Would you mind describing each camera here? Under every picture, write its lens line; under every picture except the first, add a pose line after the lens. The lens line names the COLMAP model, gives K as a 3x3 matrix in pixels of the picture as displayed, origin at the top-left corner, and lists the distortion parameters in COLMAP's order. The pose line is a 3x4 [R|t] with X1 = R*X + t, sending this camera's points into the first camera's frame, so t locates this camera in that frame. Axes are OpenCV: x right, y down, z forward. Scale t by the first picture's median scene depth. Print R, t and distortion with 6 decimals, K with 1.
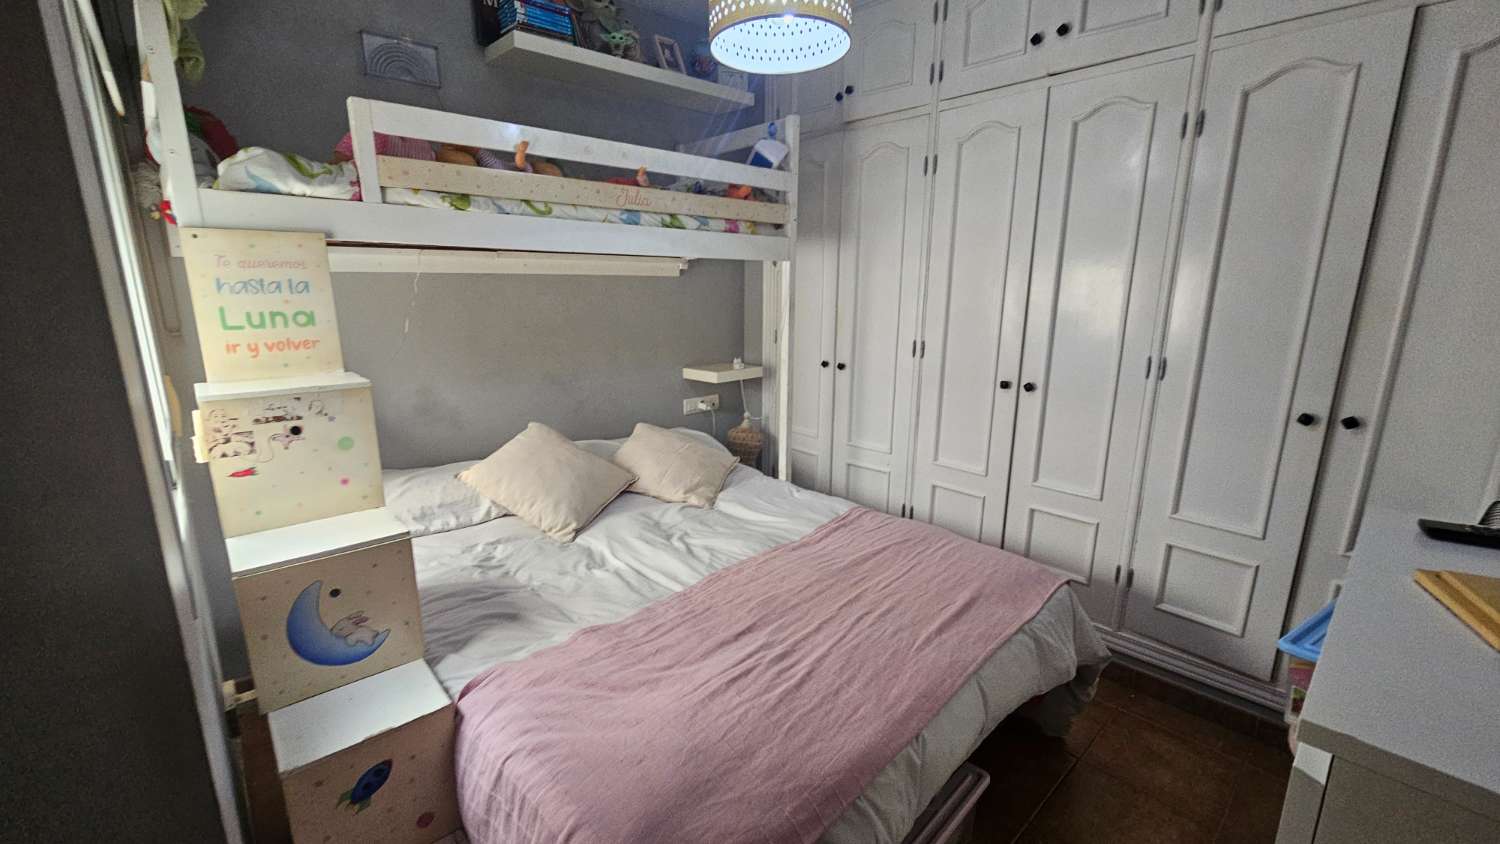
lens RADIAL K [[621.0, 0, 736.6], [0, 621.0, 435.4], [0, 0, 1]] dist [-0.006056, 0.002678]
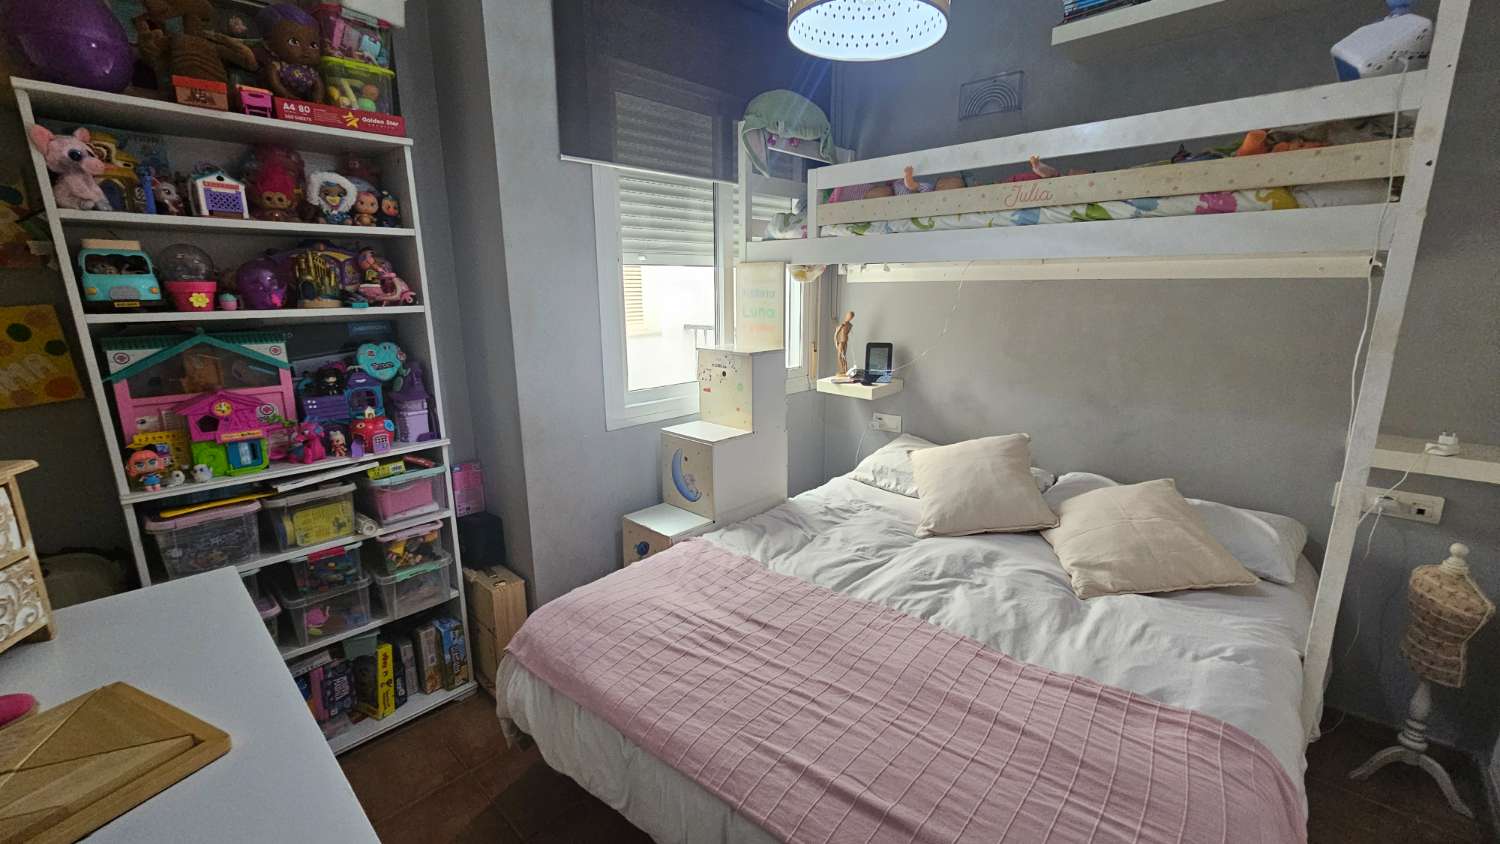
lens RADIAL K [[621.0, 0, 743.3], [0, 621.0, 425.5], [0, 0, 1]] dist [-0.006056, 0.002678]
pose [[0.065645, 0.218589, -0.973607, 0.789128], [-0.228253, 0.953131, 0.198602, -0.170492], [0.971386, 0.209191, 0.112462, 0.637893]]
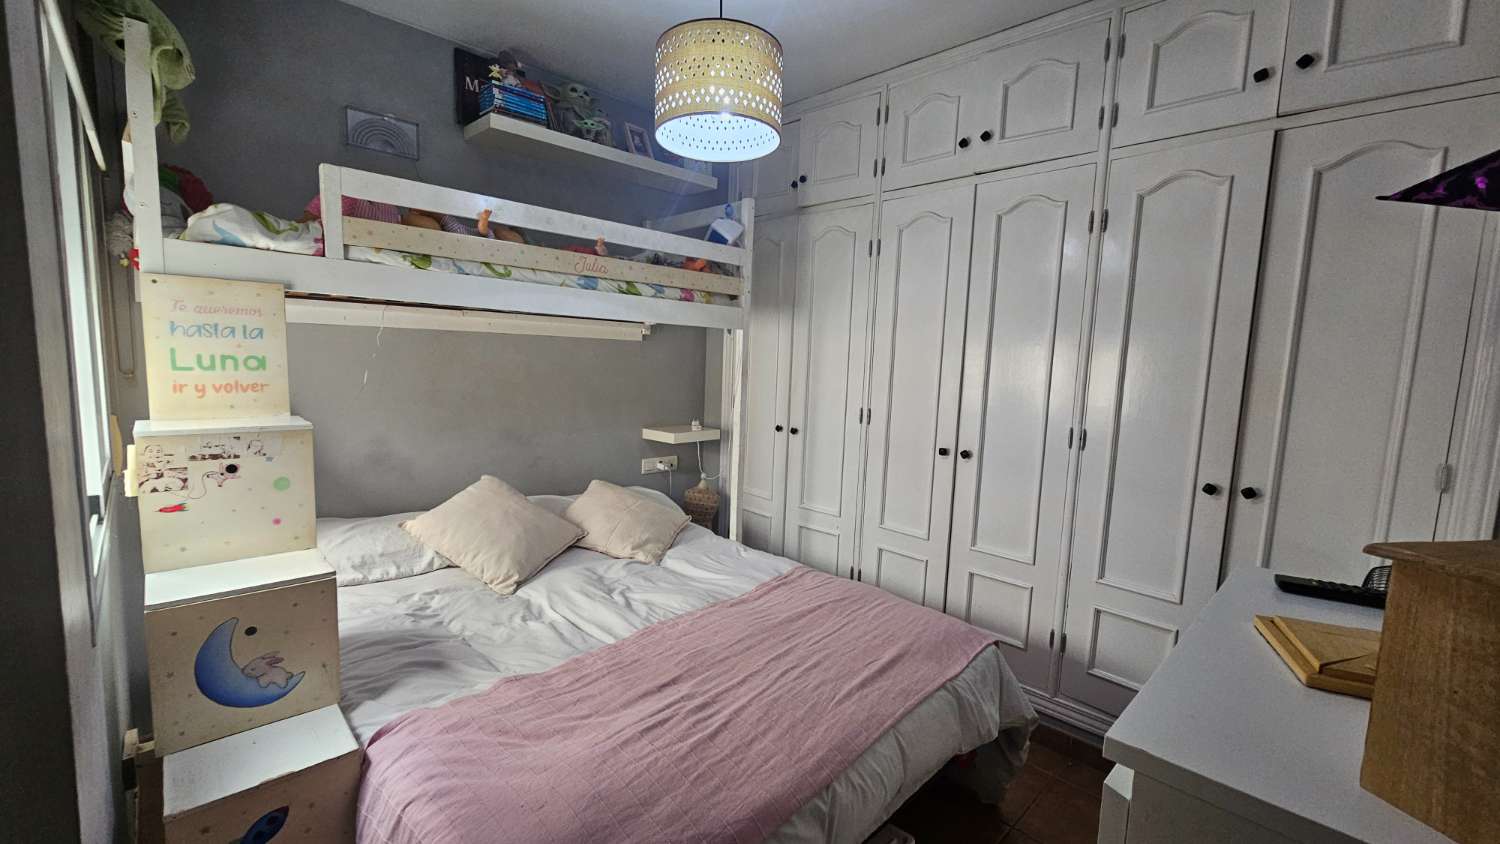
lens RADIAL K [[621.0, 0, 740.0], [0, 621.0, 432.6], [0, 0, 1]] dist [-0.006056, 0.002678]
pose [[0.998888, 0.030242, 0.036179, 0.064622], [-0.025903, 0.993039, -0.114901, 0.020828], [-0.039402, 0.113836, 0.992718, -0.040224]]
